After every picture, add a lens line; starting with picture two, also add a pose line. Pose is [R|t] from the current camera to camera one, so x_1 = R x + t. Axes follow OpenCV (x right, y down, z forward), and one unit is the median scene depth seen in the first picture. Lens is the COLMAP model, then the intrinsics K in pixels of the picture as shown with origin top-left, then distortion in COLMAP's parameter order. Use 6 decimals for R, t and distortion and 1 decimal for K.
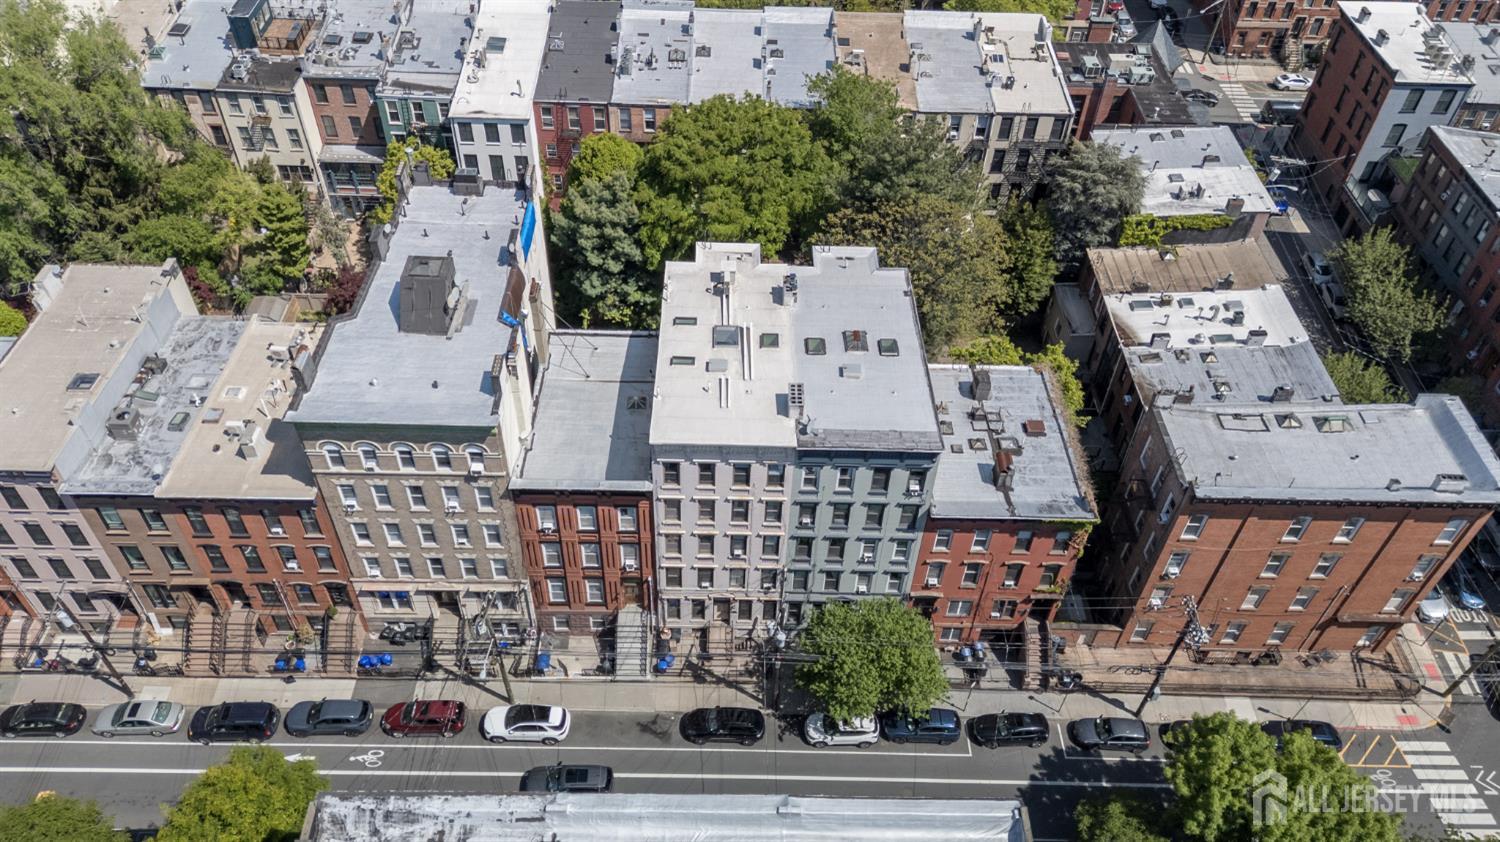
lens RADIAL K [[1080.8, 0, 753.7], [0, 1080.8, 418.4], [0, 0, 1]] dist [0.071022, -0.071392]
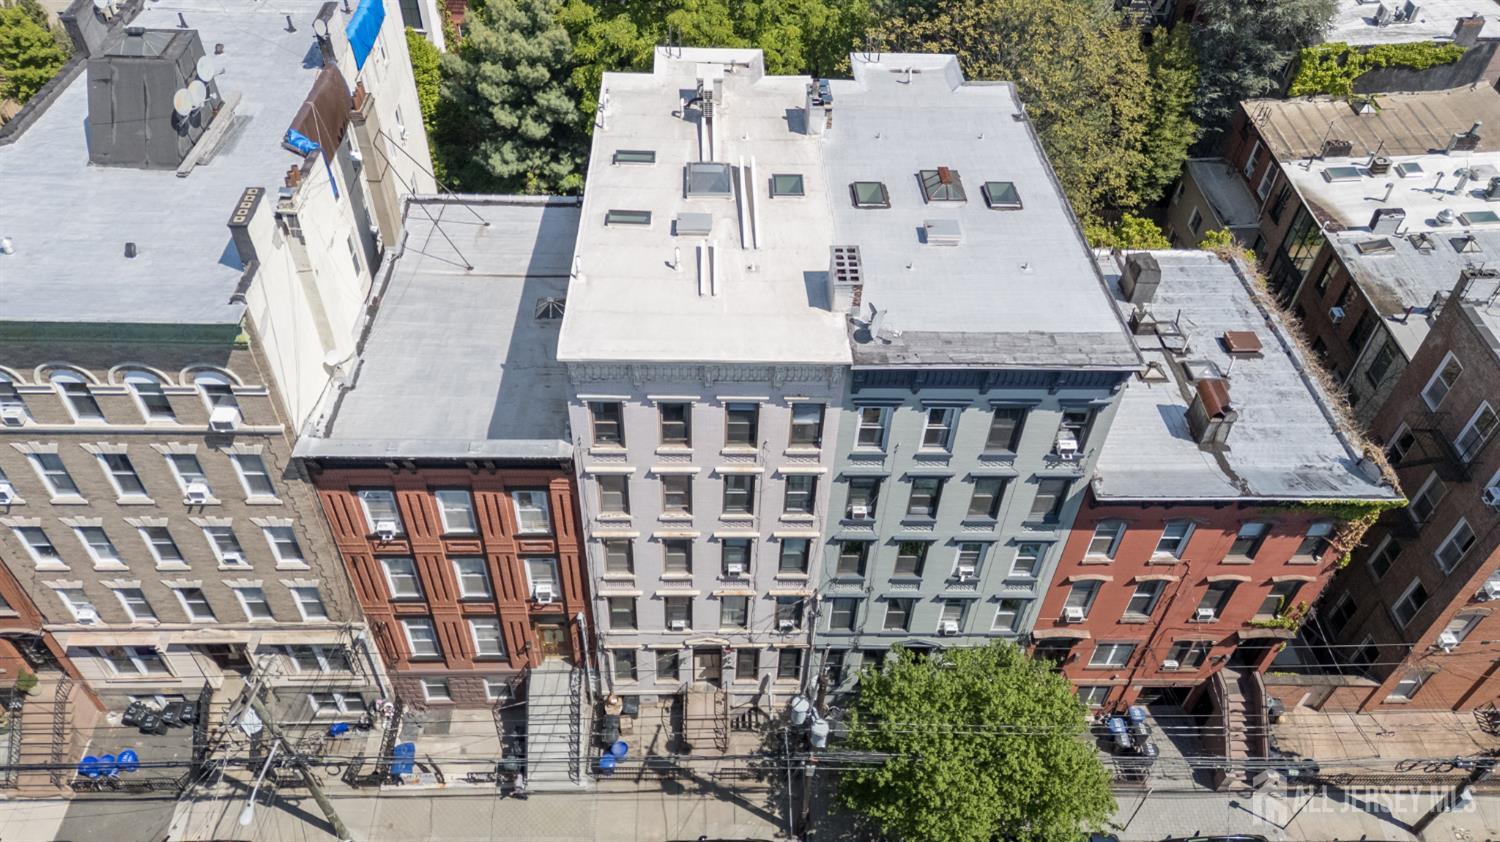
lens RADIAL K [[1080.8, 0, 752.4], [0, 1080.8, 419.7], [0, 0, 1]] dist [0.071022, -0.071392]
pose [[0.999783, -0.014277, 0.015170, -0.012440], [0.014156, 0.999867, 0.008090, 0.040384], [-0.015283, -0.007873, 0.999852, 0.418766]]
